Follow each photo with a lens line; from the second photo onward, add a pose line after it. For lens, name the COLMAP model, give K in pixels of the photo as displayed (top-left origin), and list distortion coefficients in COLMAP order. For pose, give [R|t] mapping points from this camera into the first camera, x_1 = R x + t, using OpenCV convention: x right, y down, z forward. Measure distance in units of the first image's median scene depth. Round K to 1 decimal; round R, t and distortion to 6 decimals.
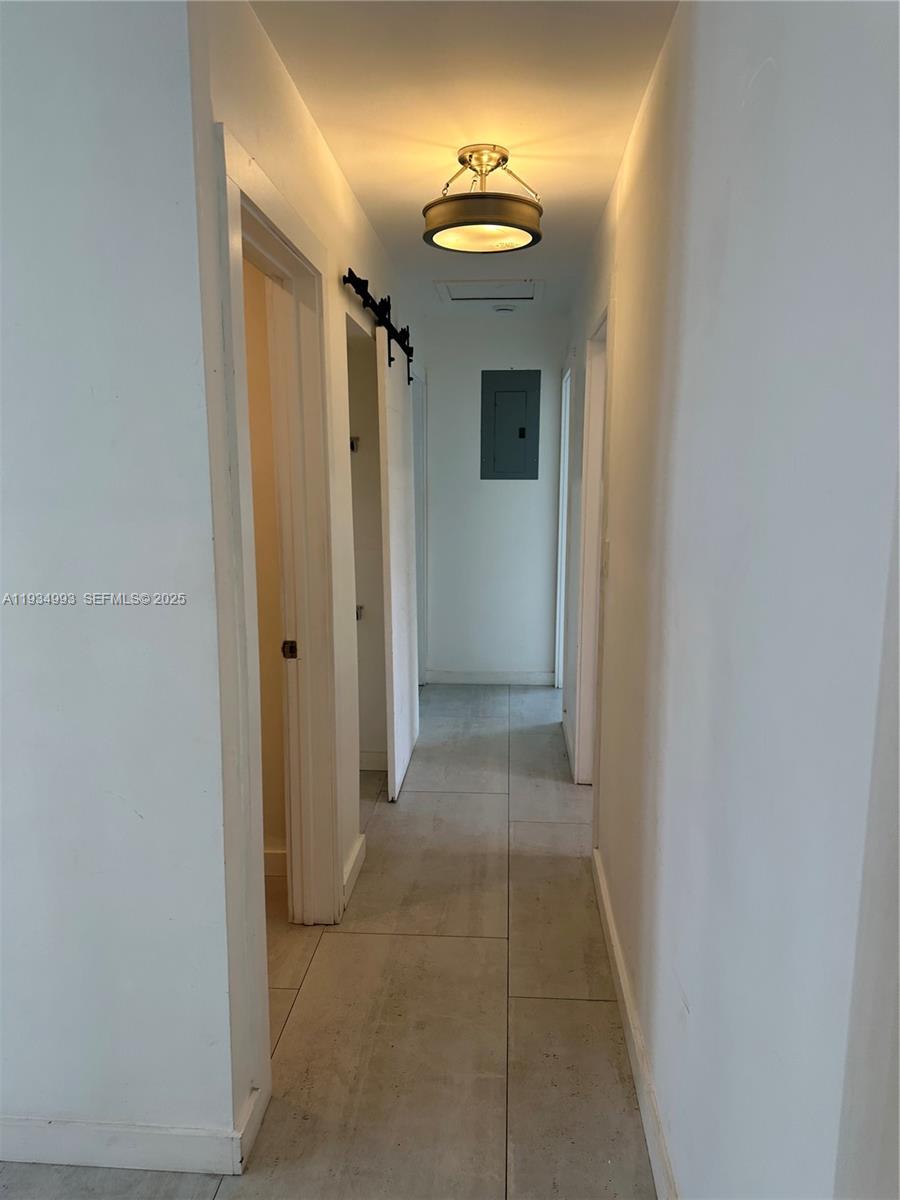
lens RADIAL K [[851.7, 0, 449.7], [0, 851.7, 599.3], [0, 0, 1]] dist [0.007637, -0.039788]
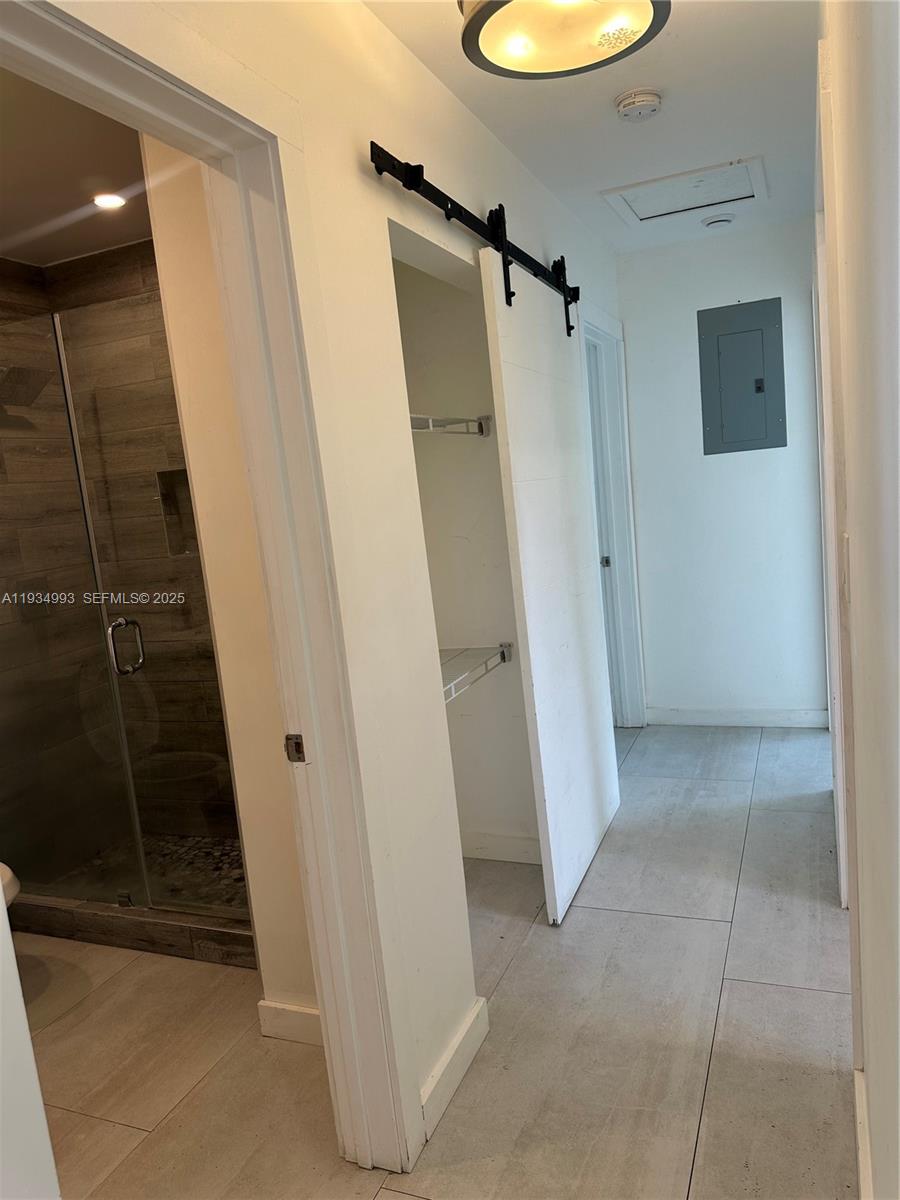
lens RADIAL K [[851.7, 0, 446.9], [0, 851.7, 599.4], [0, 0, 1]] dist [0.007637, -0.039788]
pose [[0.940952, -0.055067, -0.334032, 0.098083], [0.055065, 0.998438, -0.009483, -0.028146], [0.334032, -0.009470, 0.942514, 0.313580]]
